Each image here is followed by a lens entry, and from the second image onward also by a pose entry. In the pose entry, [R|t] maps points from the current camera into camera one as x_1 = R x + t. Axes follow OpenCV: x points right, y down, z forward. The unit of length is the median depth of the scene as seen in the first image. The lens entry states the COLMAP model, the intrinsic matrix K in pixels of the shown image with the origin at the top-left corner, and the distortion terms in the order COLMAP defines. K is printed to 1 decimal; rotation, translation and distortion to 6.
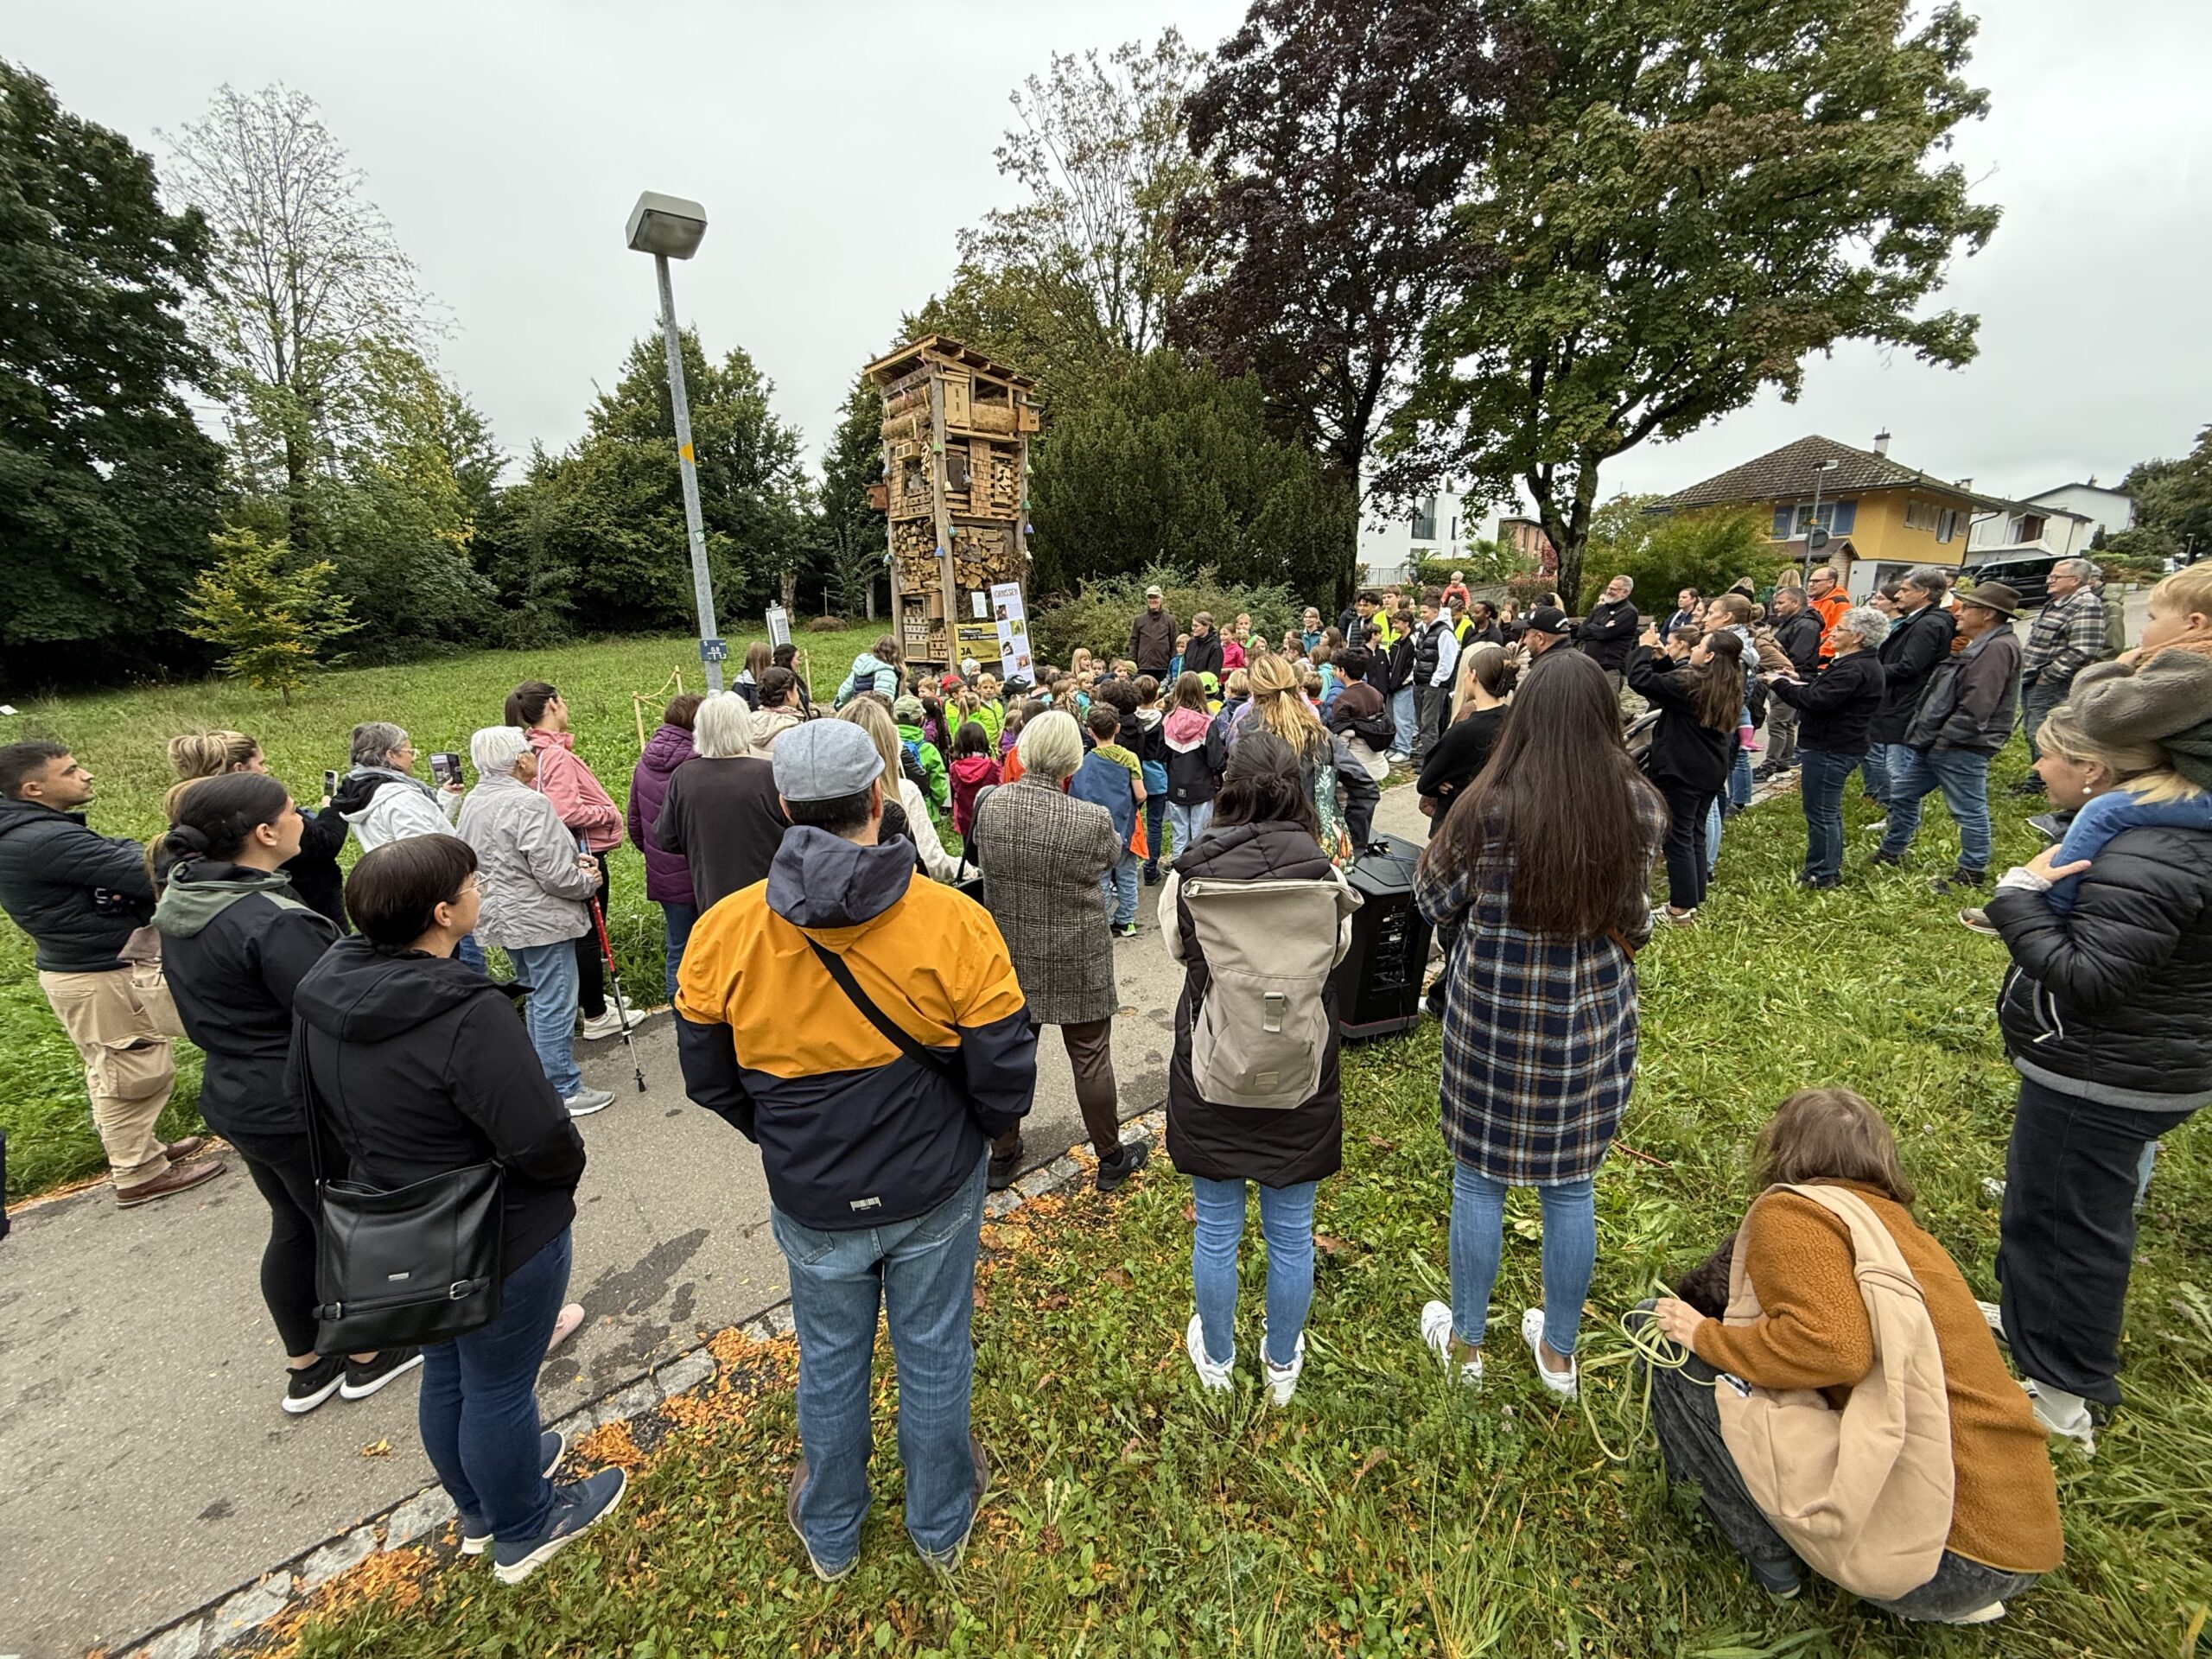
lens RADIAL K [[881.1, 0, 1100.1], [0, 881.1, 831.5], [0, 0, 1]] dist [-0.000474, -0.000056]
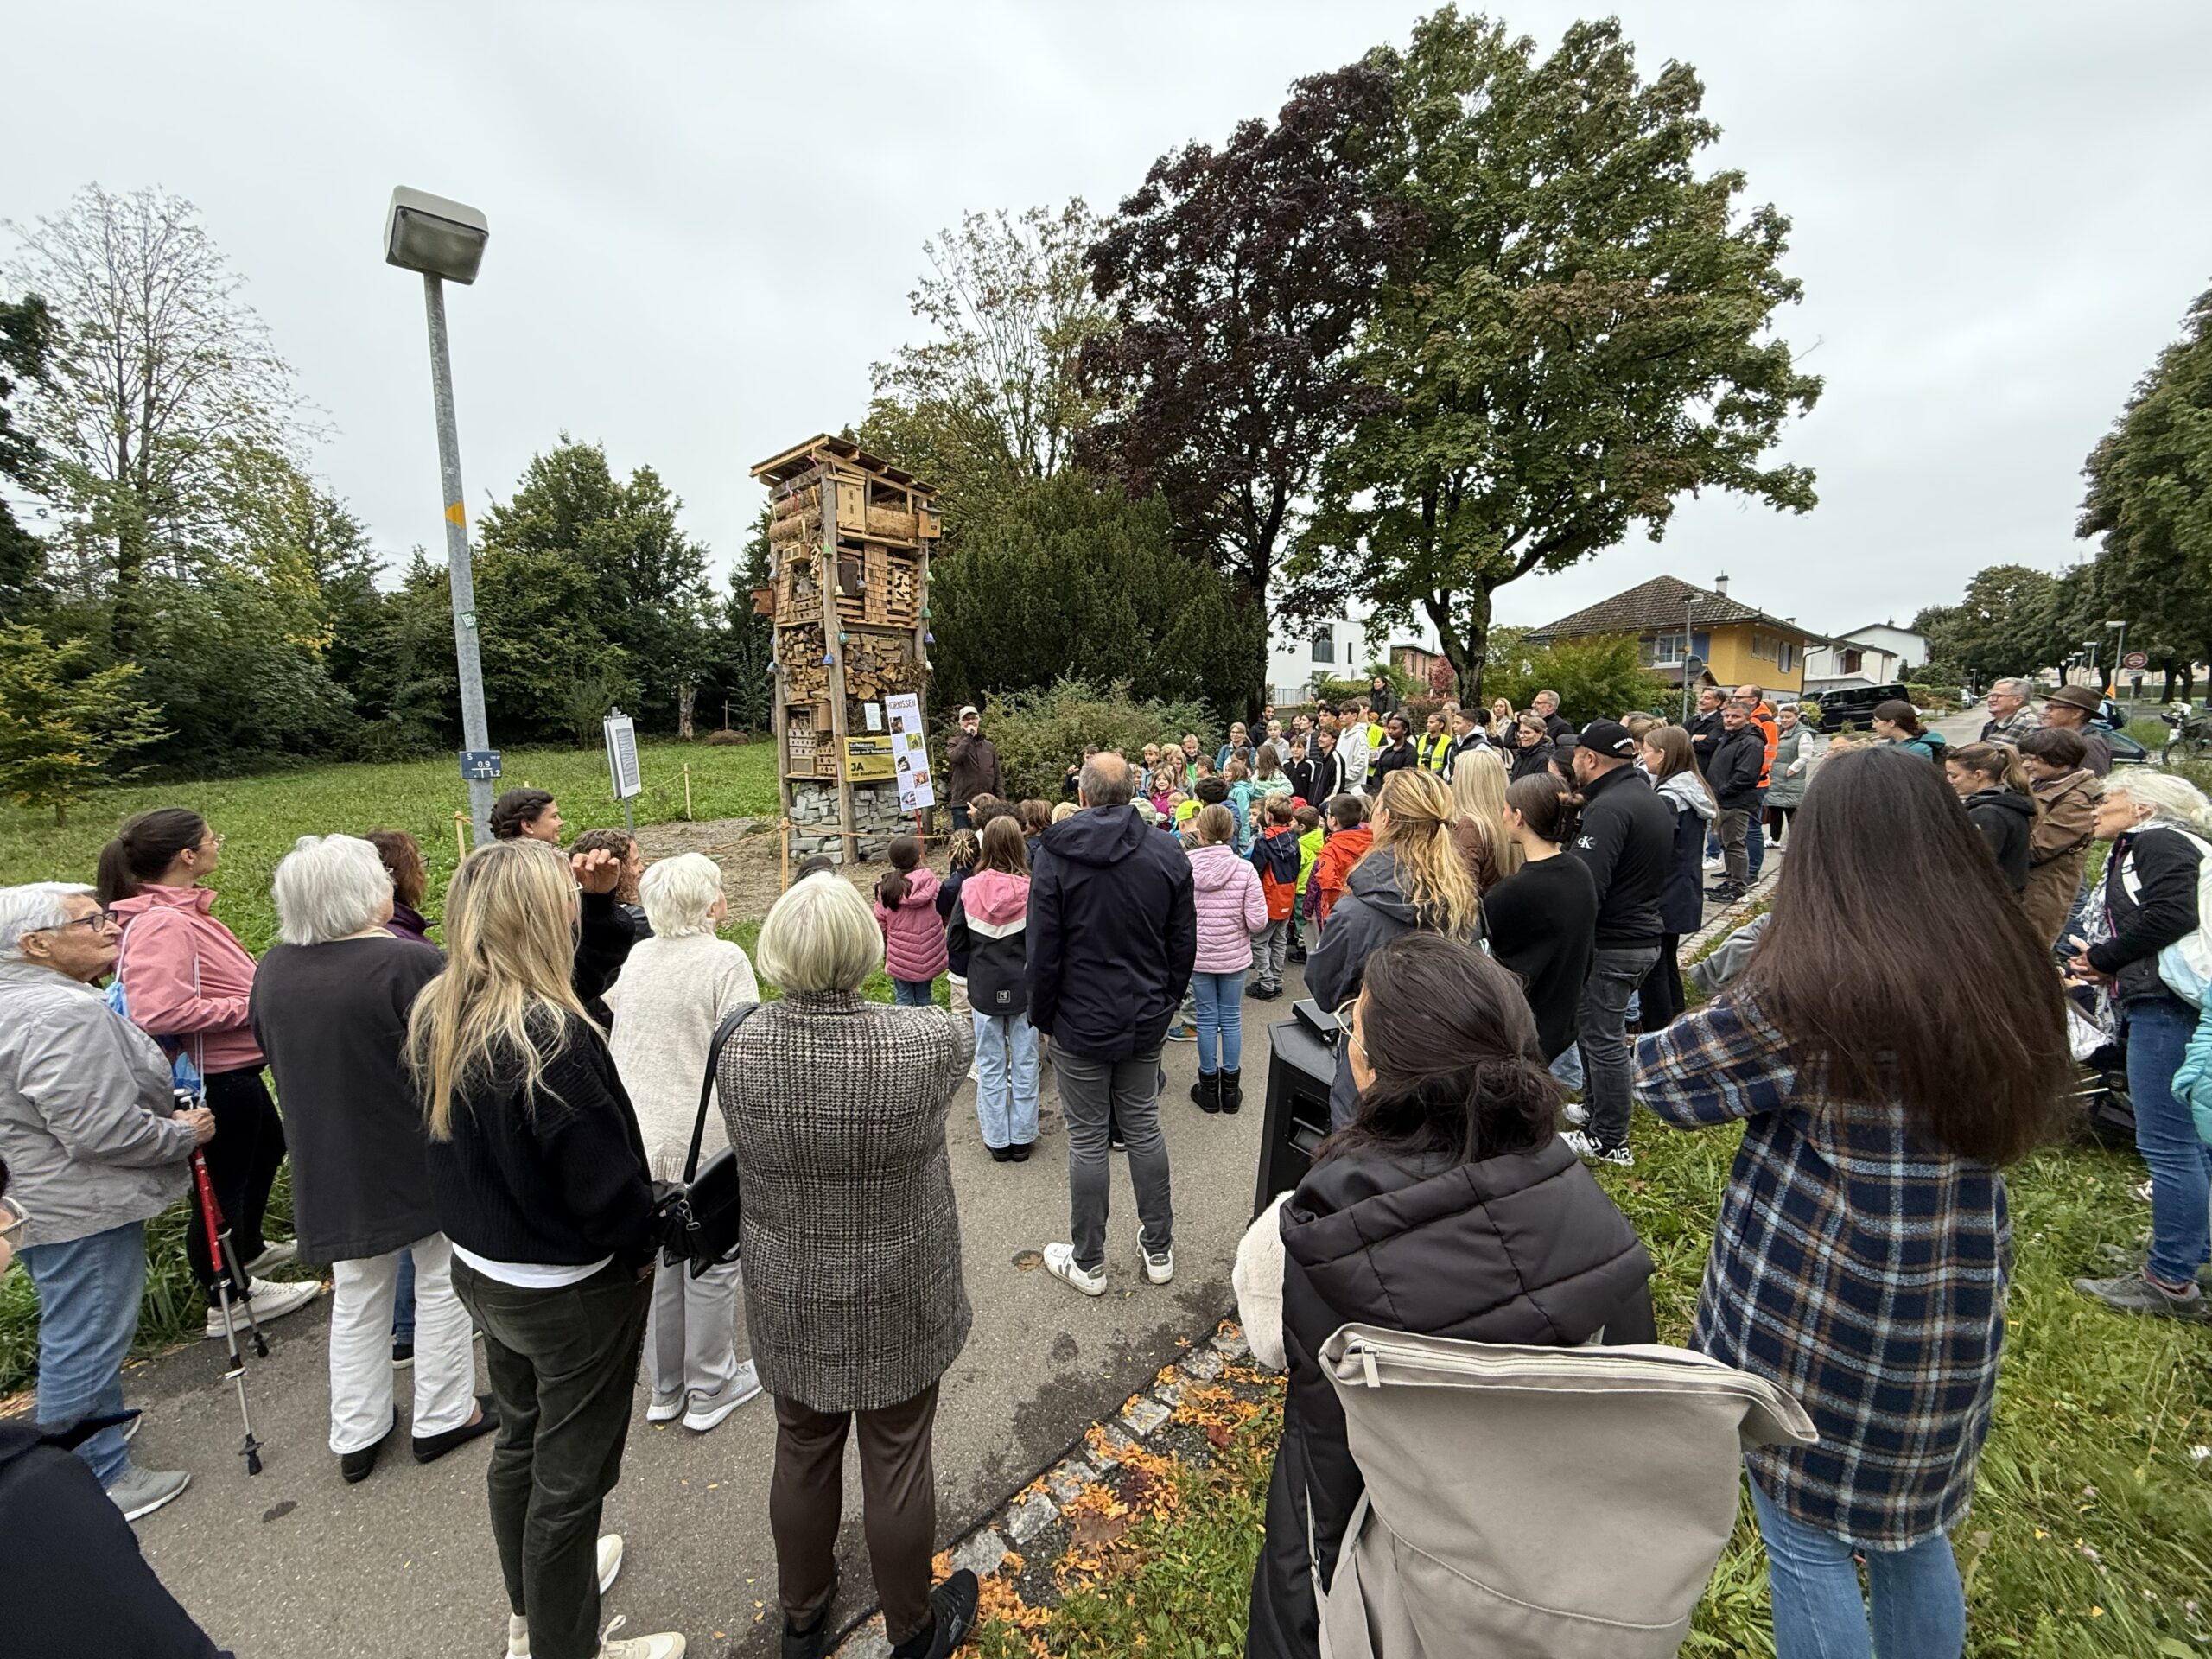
lens RADIAL K [[880.5, 0, 1101.3], [0, 880.5, 831.0], [0, 0, 1]] dist [0.000101, -0.000228]
pose [[0.995132, -0.003540, 0.098483, 0.004434], [0.016148, 0.991704, -0.127524, -0.011030], [-0.097215, 0.128494, 0.986934, 0.050849]]
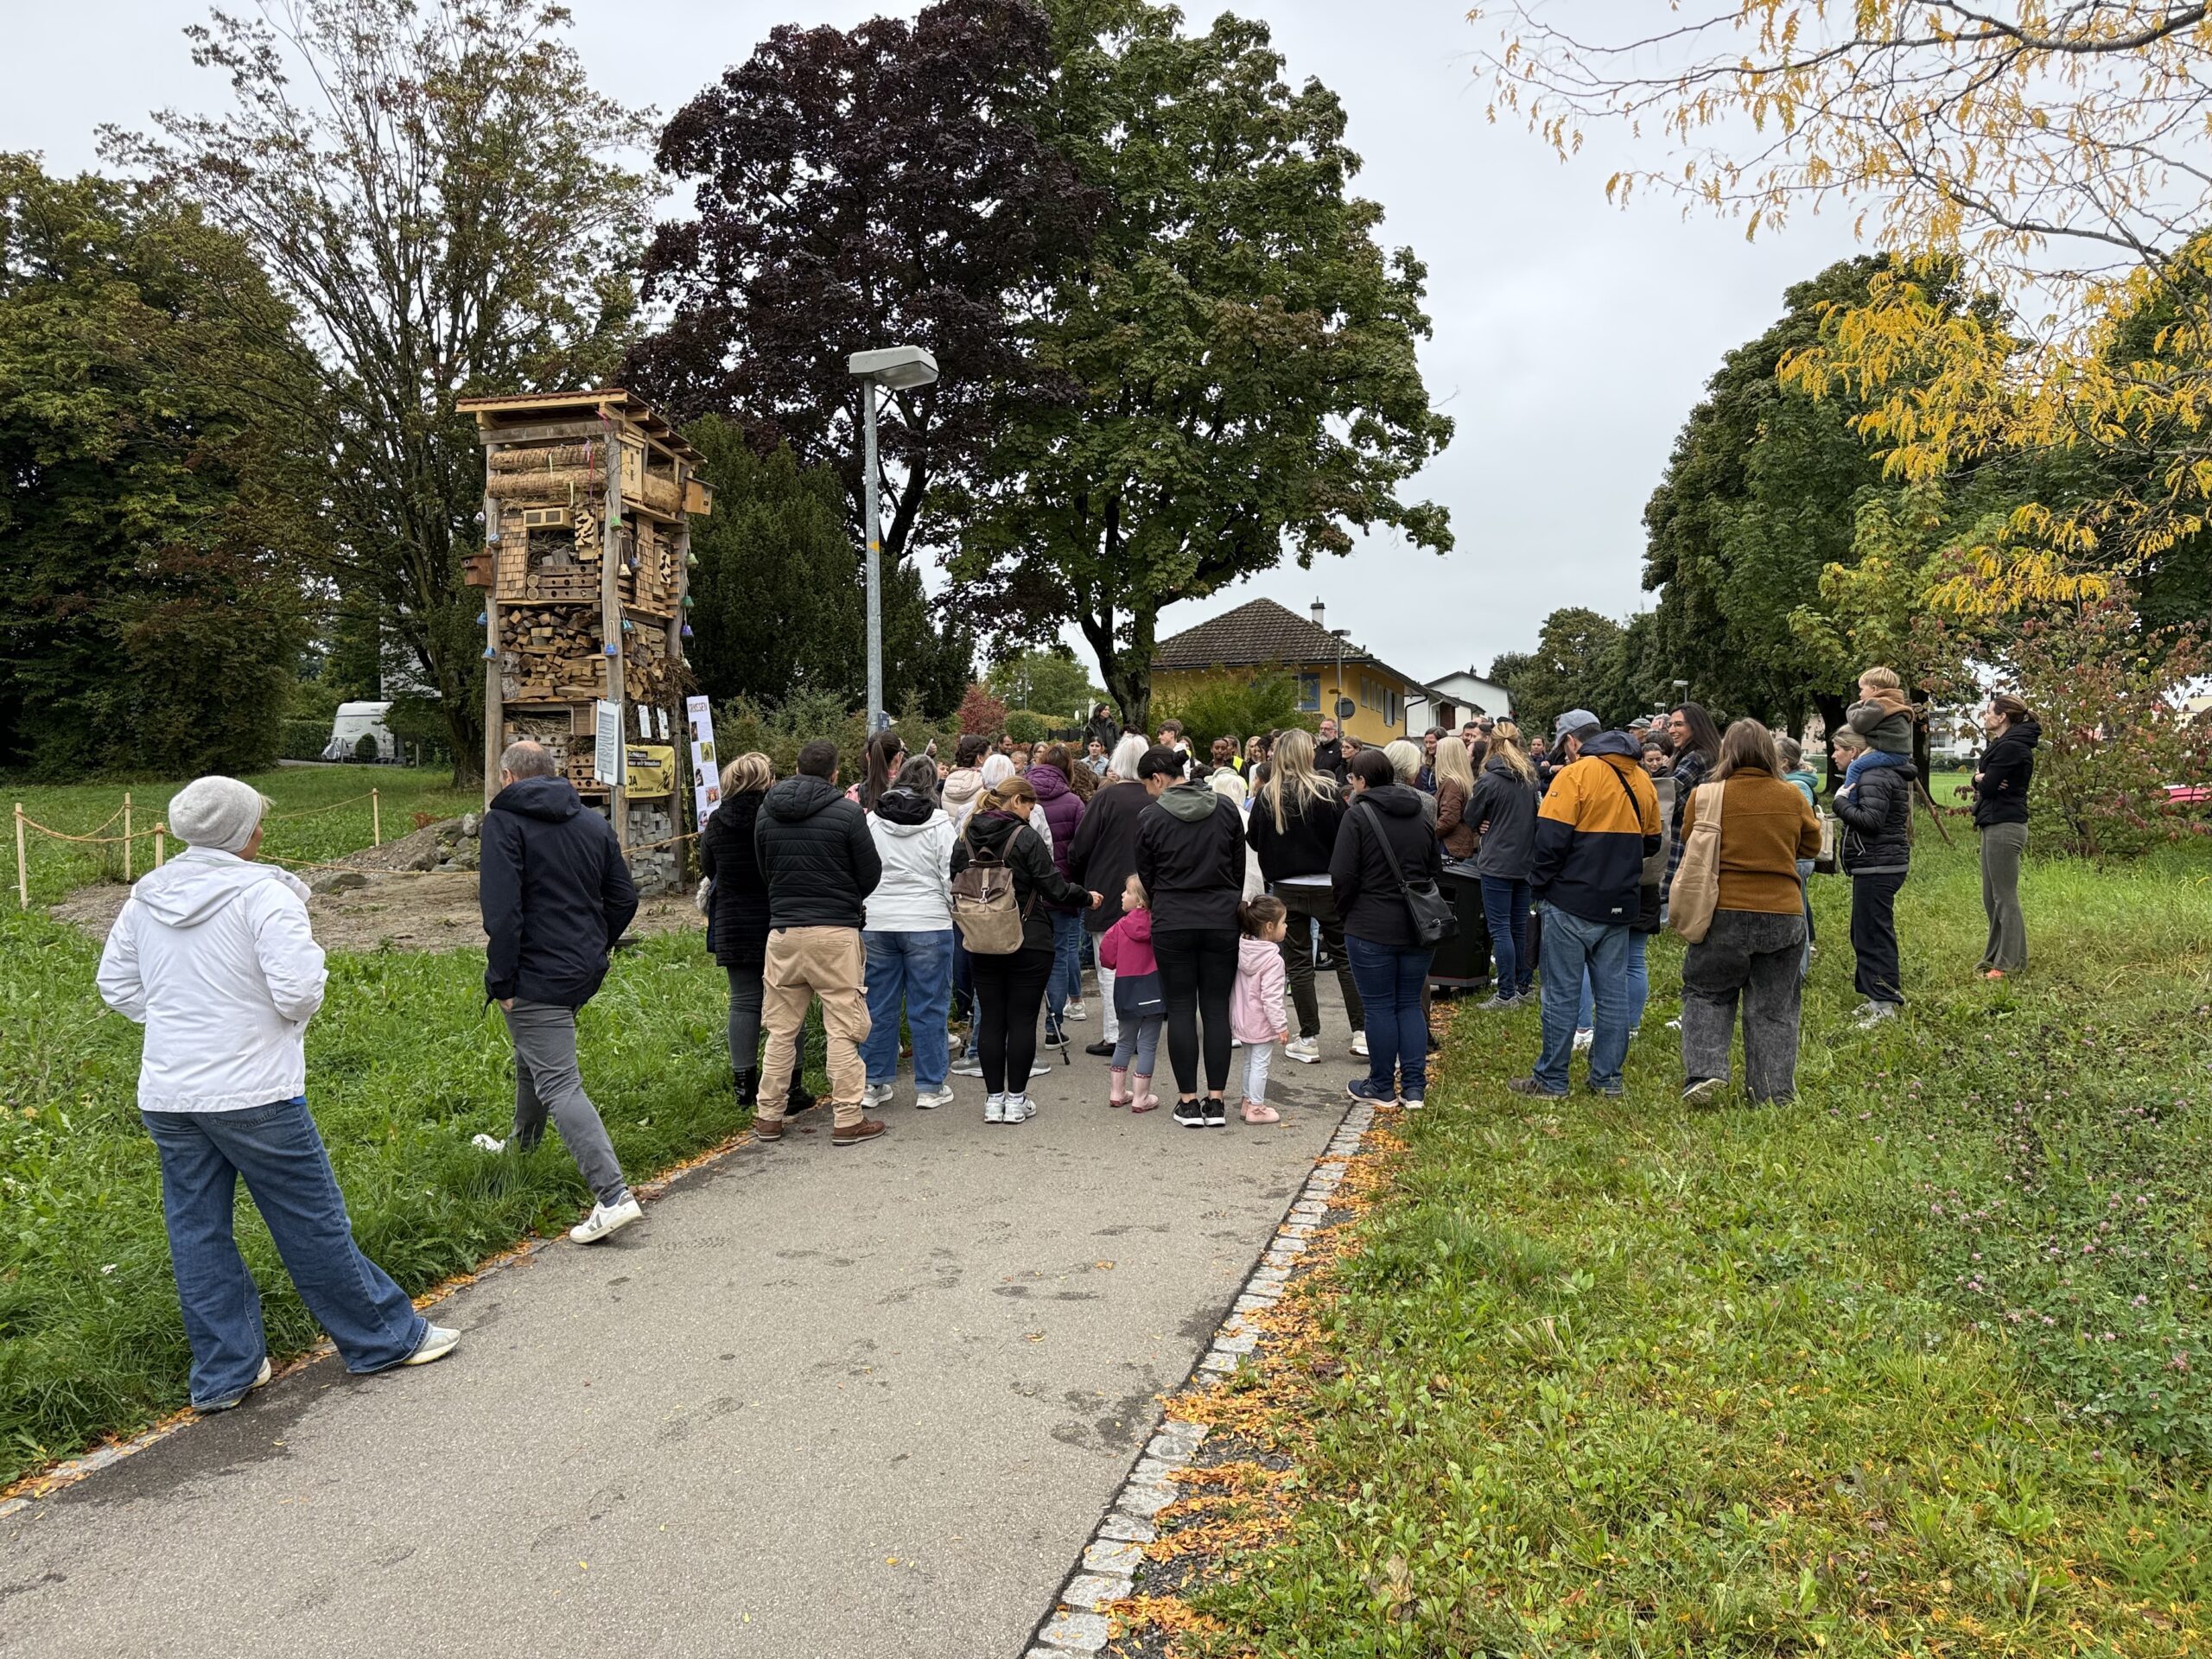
lens RADIAL K [[1537.9, 0, 1106.3], [0, 1537.9, 819.6], [0, 0, 1]] dist [0.113228, -0.118598]
pose [[0.826771, 0.010821, 0.562435, -0.305780], [0.121265, 0.972880, -0.196975, 0.073089], [-0.549313, 0.231057, 0.803037, -0.143416]]
